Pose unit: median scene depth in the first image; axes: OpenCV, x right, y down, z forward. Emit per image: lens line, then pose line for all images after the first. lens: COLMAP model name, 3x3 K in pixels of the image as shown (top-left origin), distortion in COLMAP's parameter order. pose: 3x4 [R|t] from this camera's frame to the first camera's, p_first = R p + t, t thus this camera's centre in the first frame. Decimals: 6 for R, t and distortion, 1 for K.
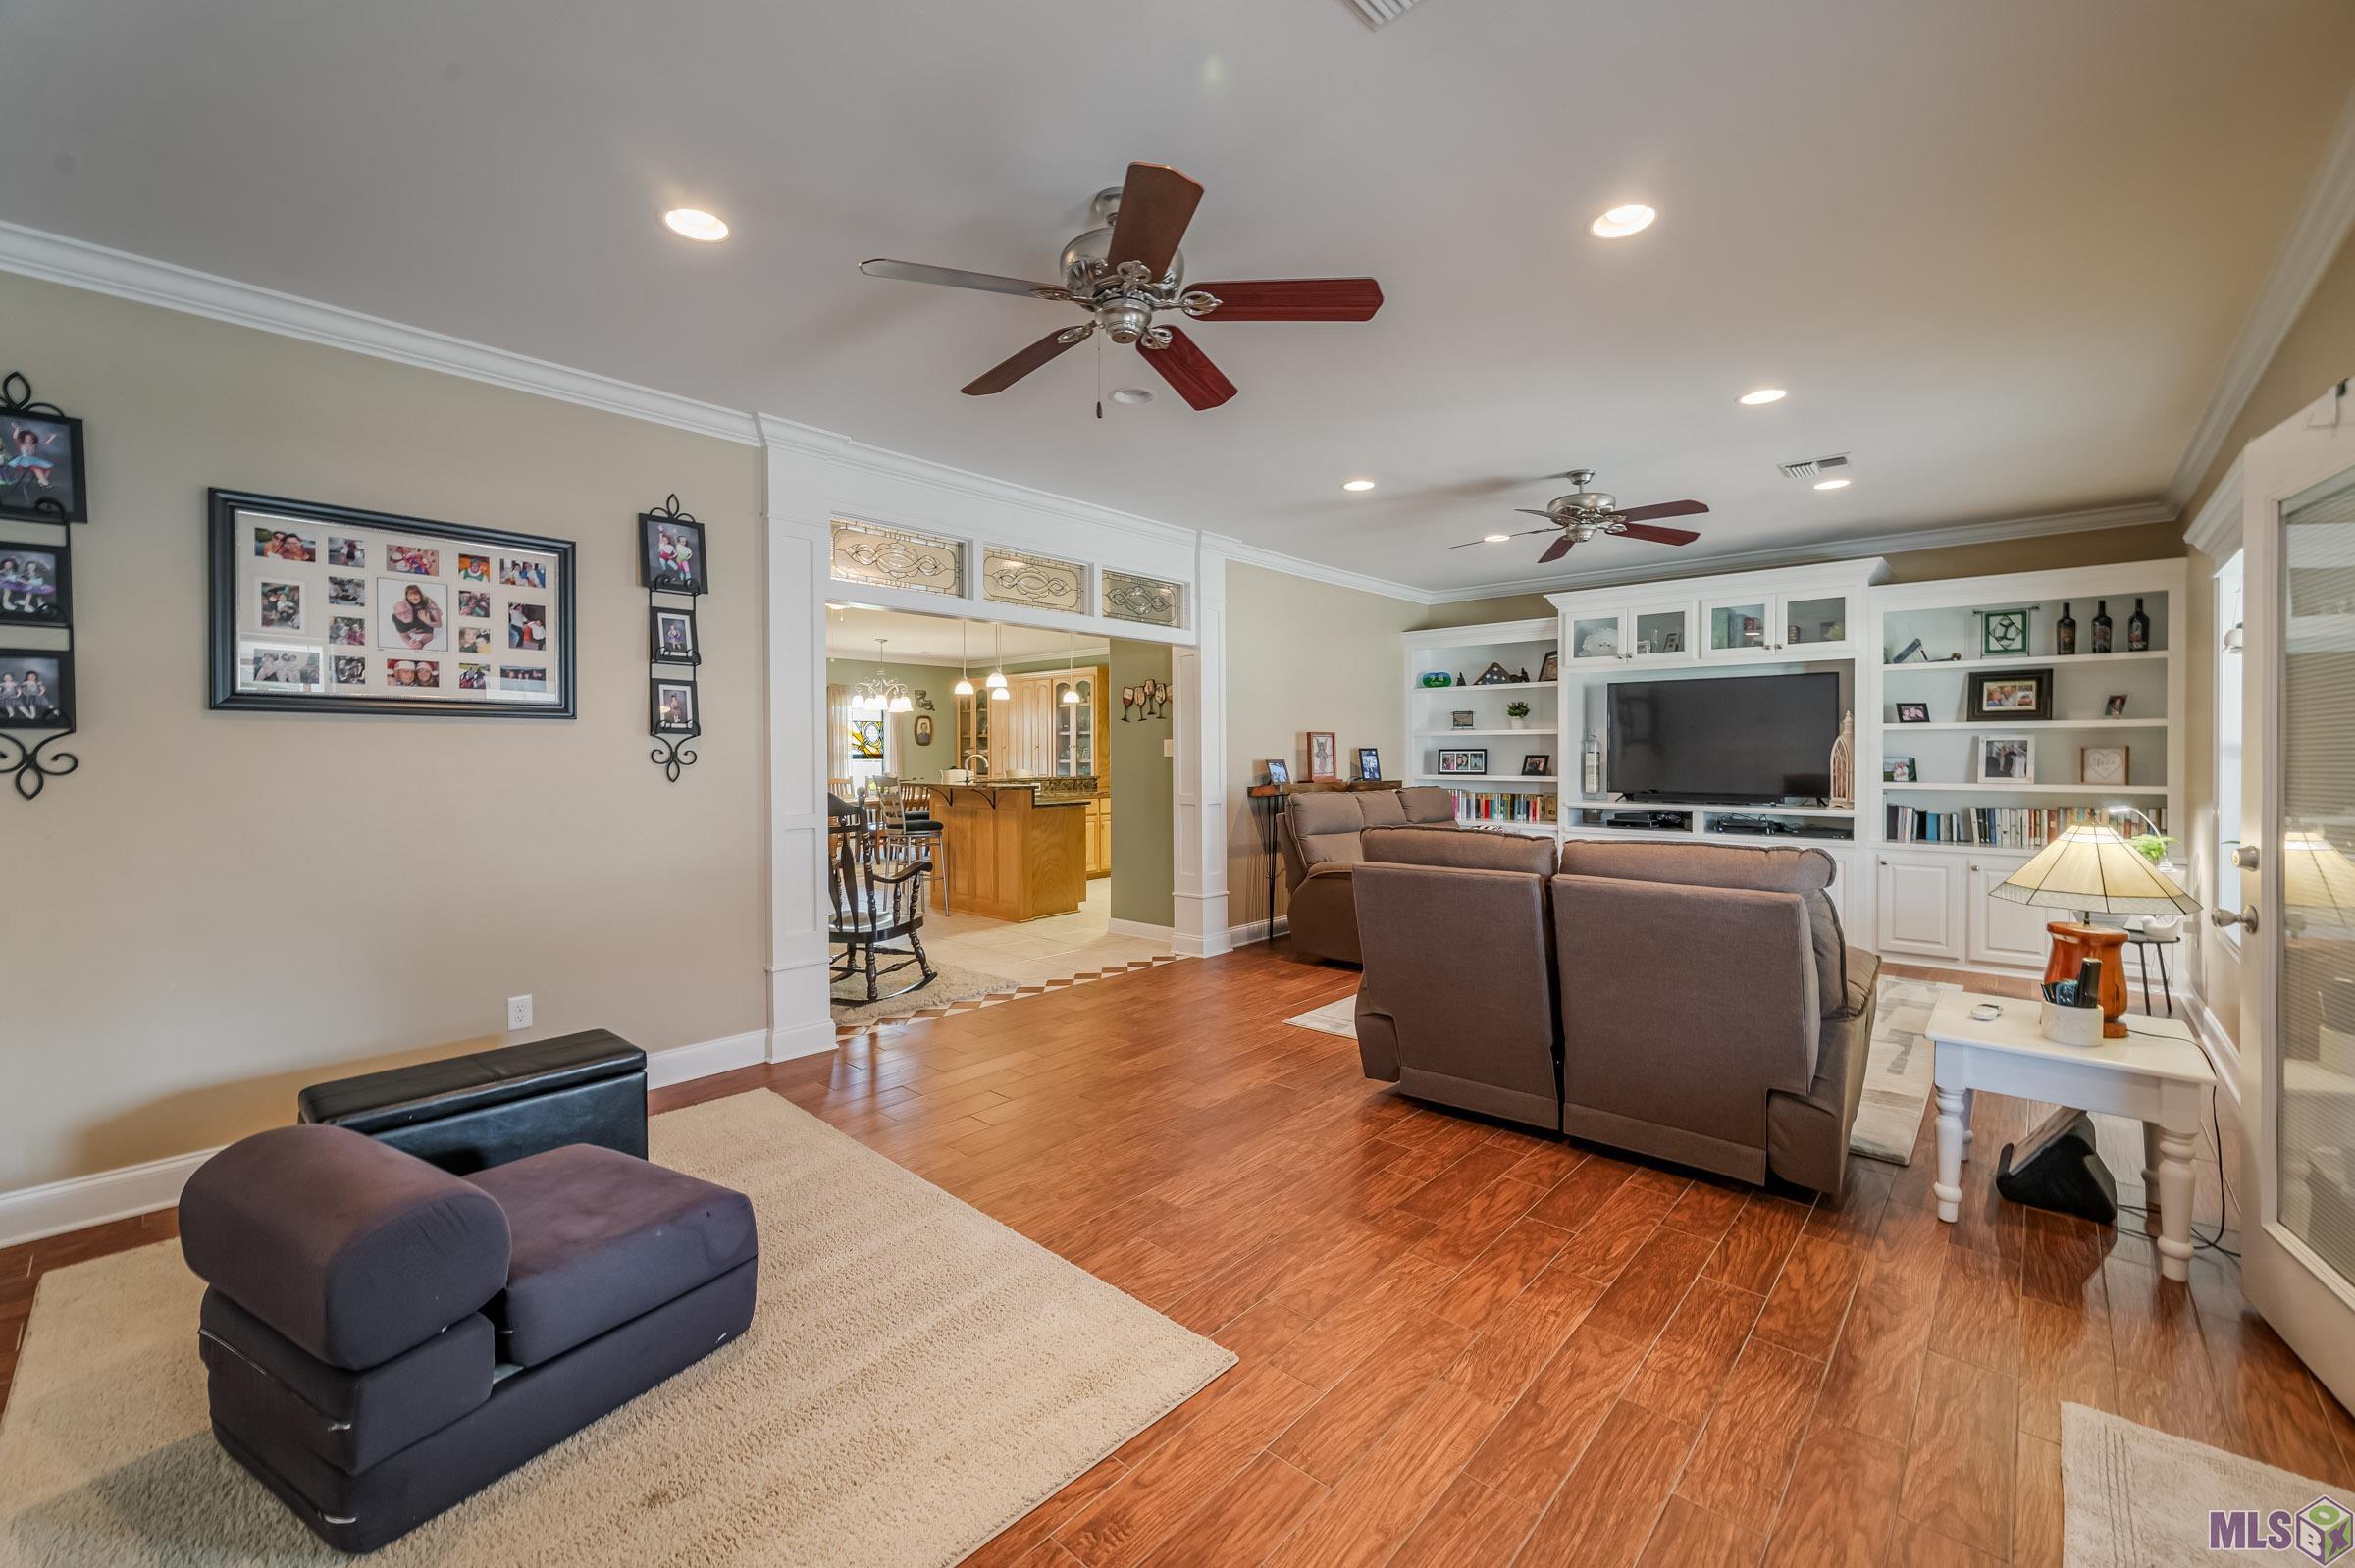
lens RADIAL K [[938.8, 0, 1184.9], [0, 938.8, 764.2], [0, 0, 1]] dist [0.000031, 0.000009]
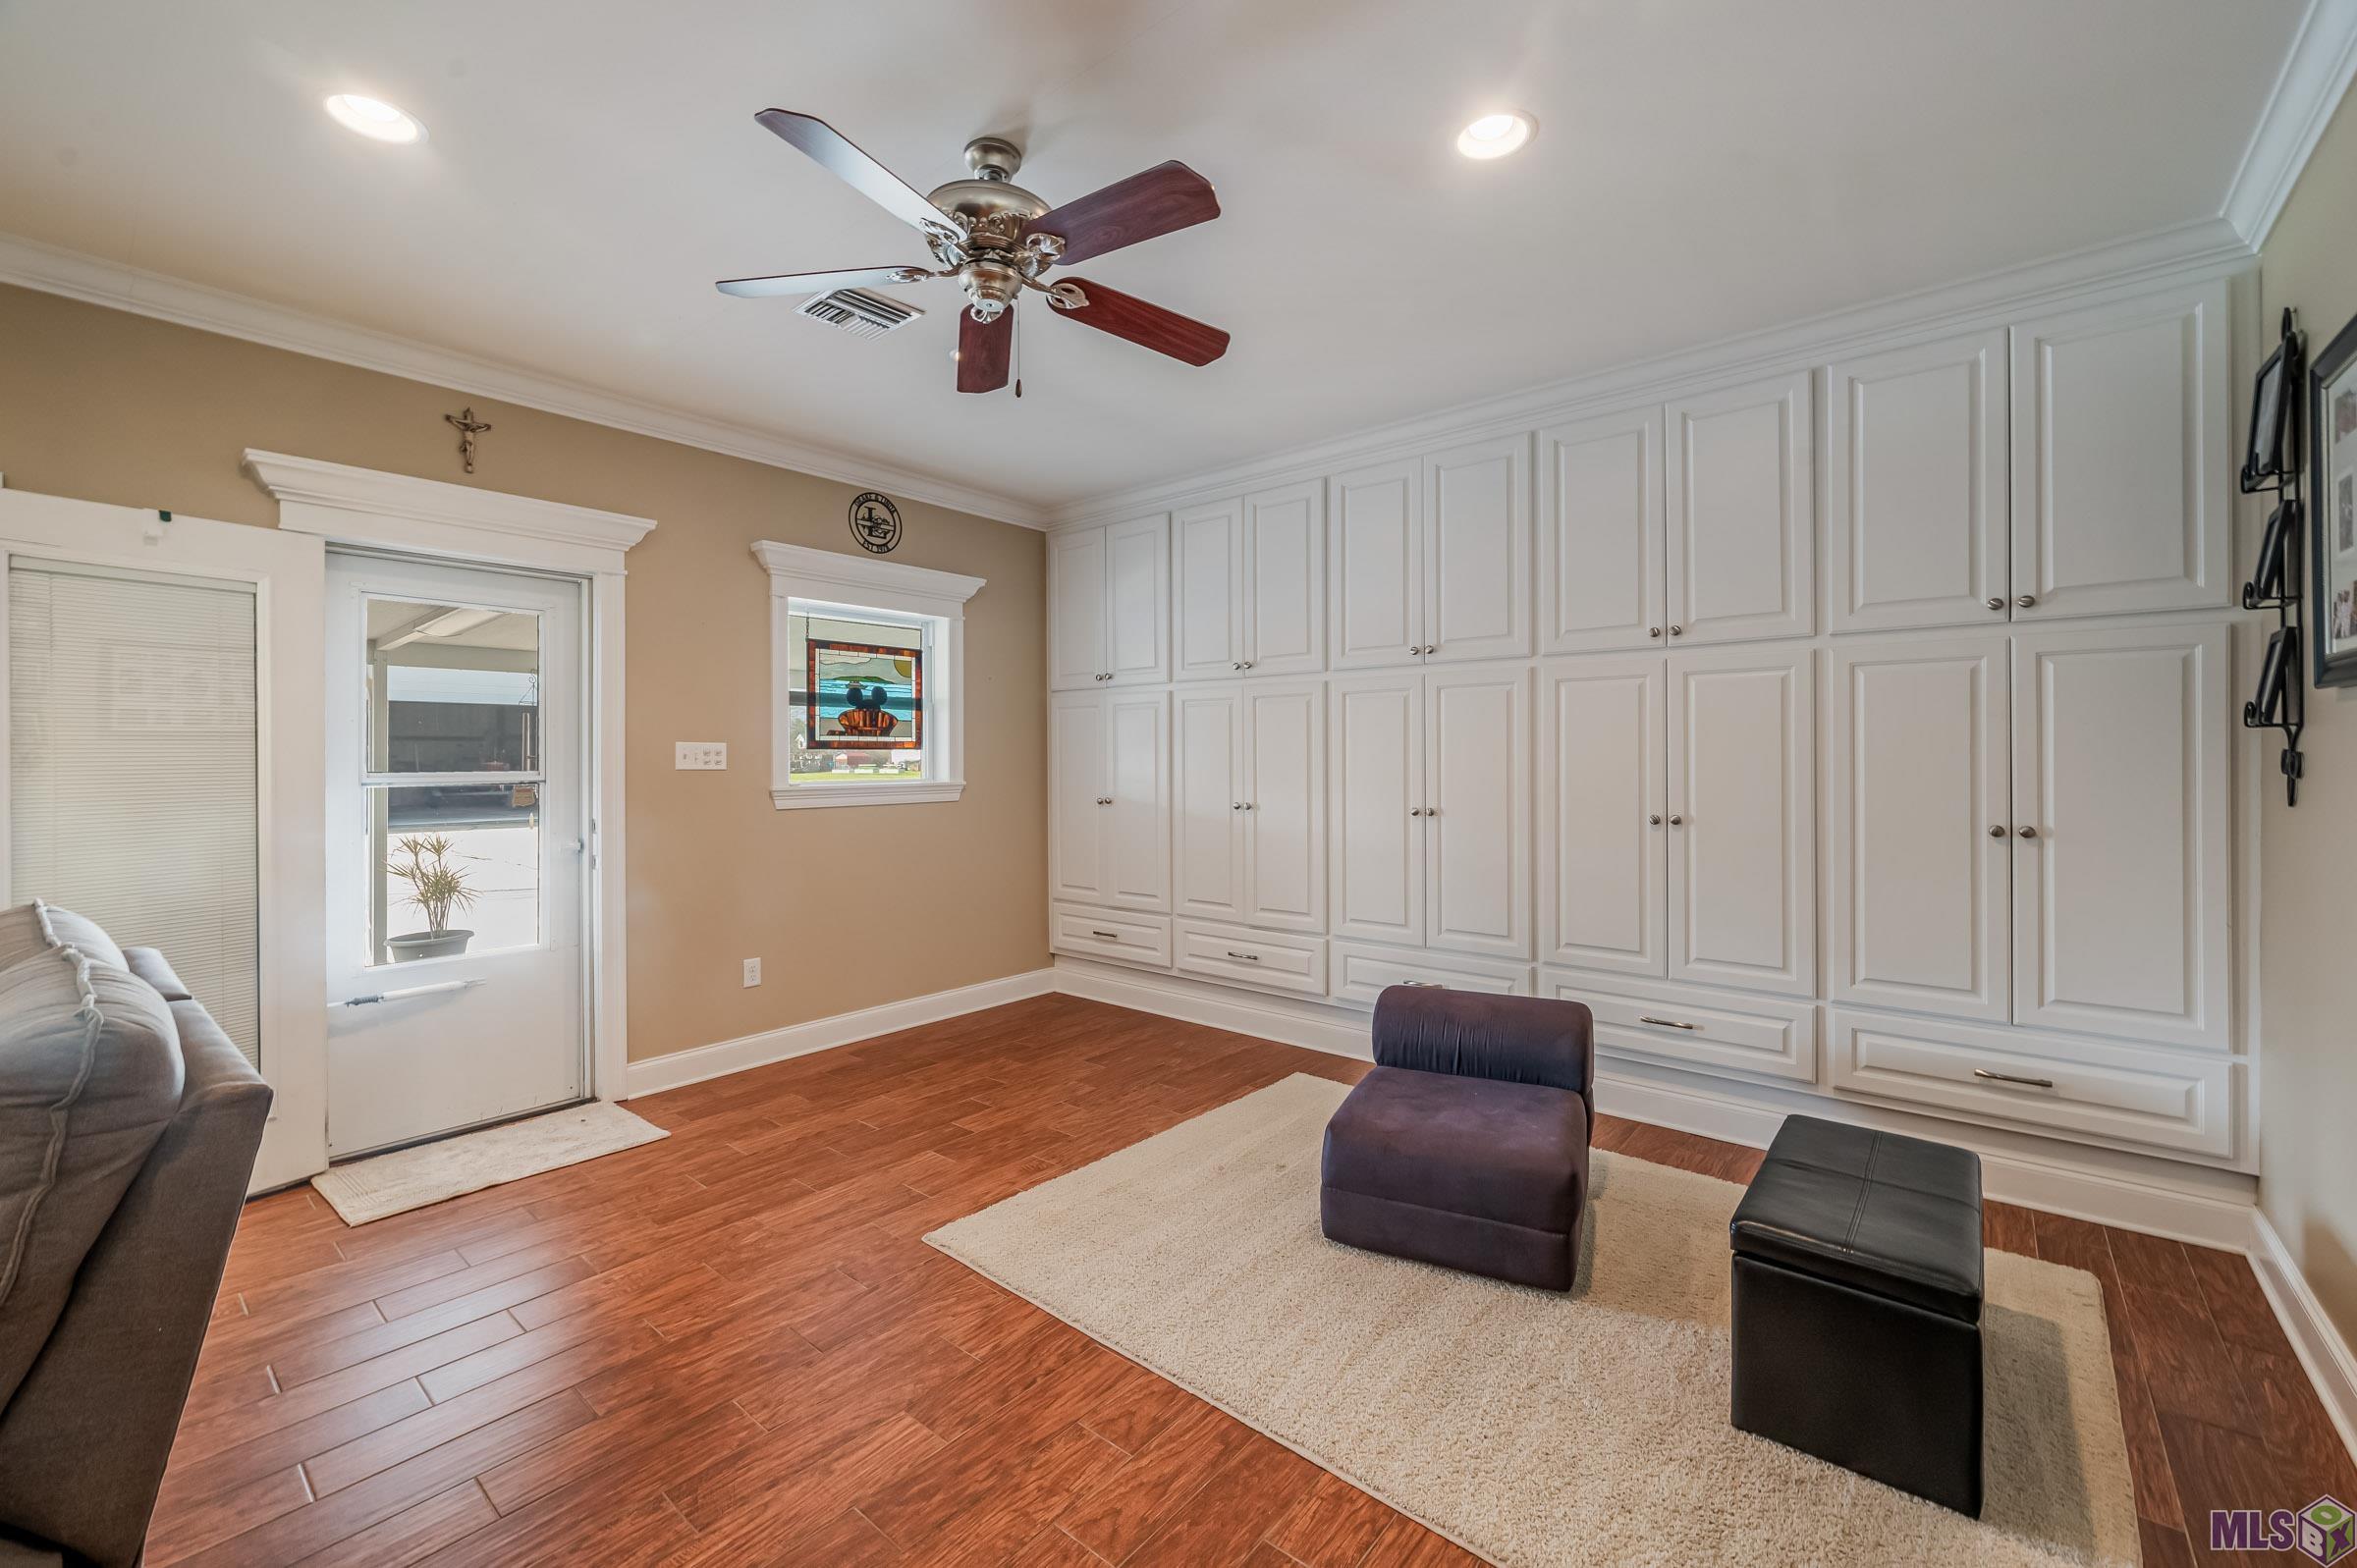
lens RADIAL K [[927.0, 0, 1169.5], [0, 927.0, 766.1], [0, 0, 1]] dist [-0.000281, -0.000011]
pose [[-0.999617, 0.008571, -0.026303, -0.215129], [0.008191, 0.999861, 0.014528, -0.018352], [0.026424, 0.014307, -0.999548, 1.939791]]
